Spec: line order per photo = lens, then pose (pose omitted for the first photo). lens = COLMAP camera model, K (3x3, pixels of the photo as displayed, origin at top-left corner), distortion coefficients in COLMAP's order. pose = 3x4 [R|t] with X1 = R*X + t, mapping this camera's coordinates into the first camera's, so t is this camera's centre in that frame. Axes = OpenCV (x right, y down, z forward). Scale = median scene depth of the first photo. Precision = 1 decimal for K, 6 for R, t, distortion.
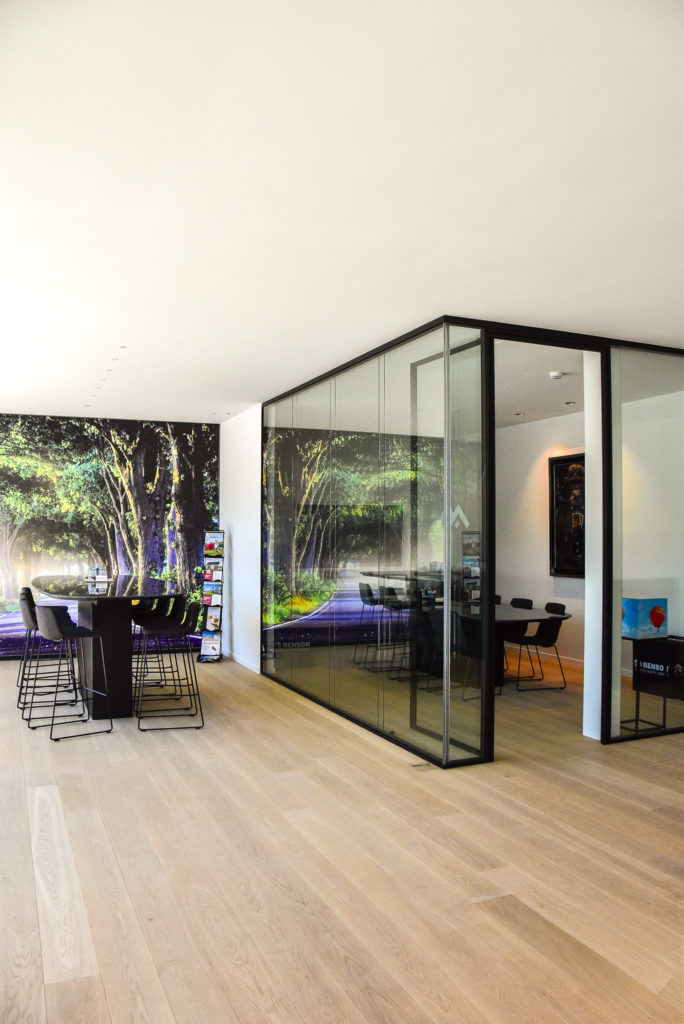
lens RADIAL K [[805.4, 0, 342.0], [0, 805.4, 512.0], [0, 0, 1]] dist [-0.179710, 0.156039]
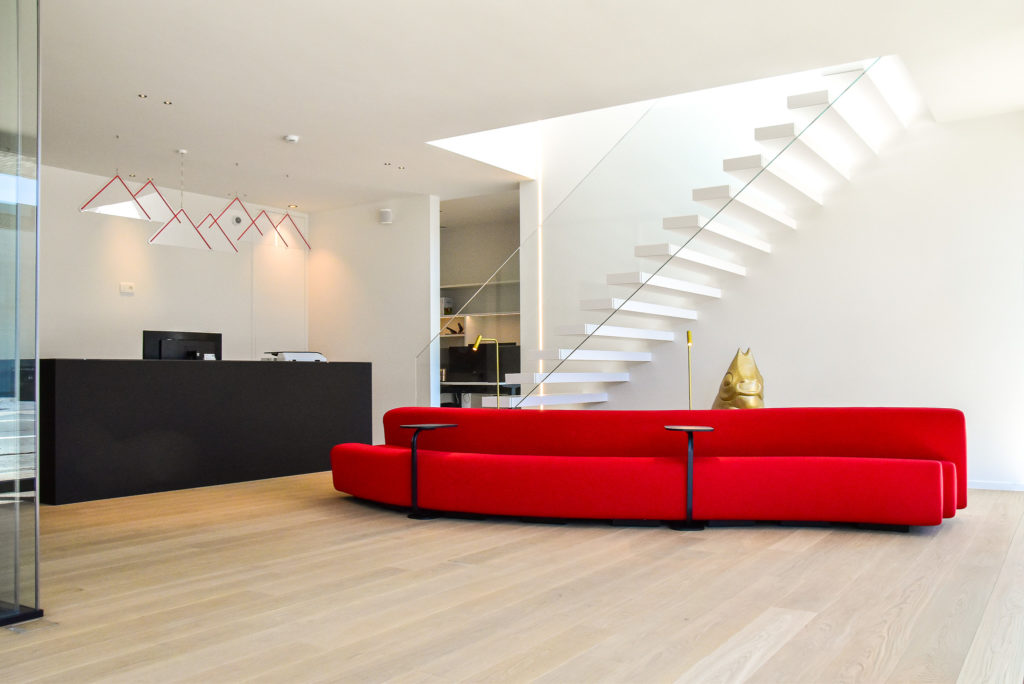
lens RADIAL K [[866.5, 0, 512.0], [0, 866.5, 342.0], [0, 0, 1]] dist [-0.003841, -0.000352]
pose [[-0.552497, 0.033725, 0.832832, -0.664890], [-0.024940, 0.998065, -0.056961, 0.152834], [-0.833142, -0.052242, -0.550586, 1.137795]]
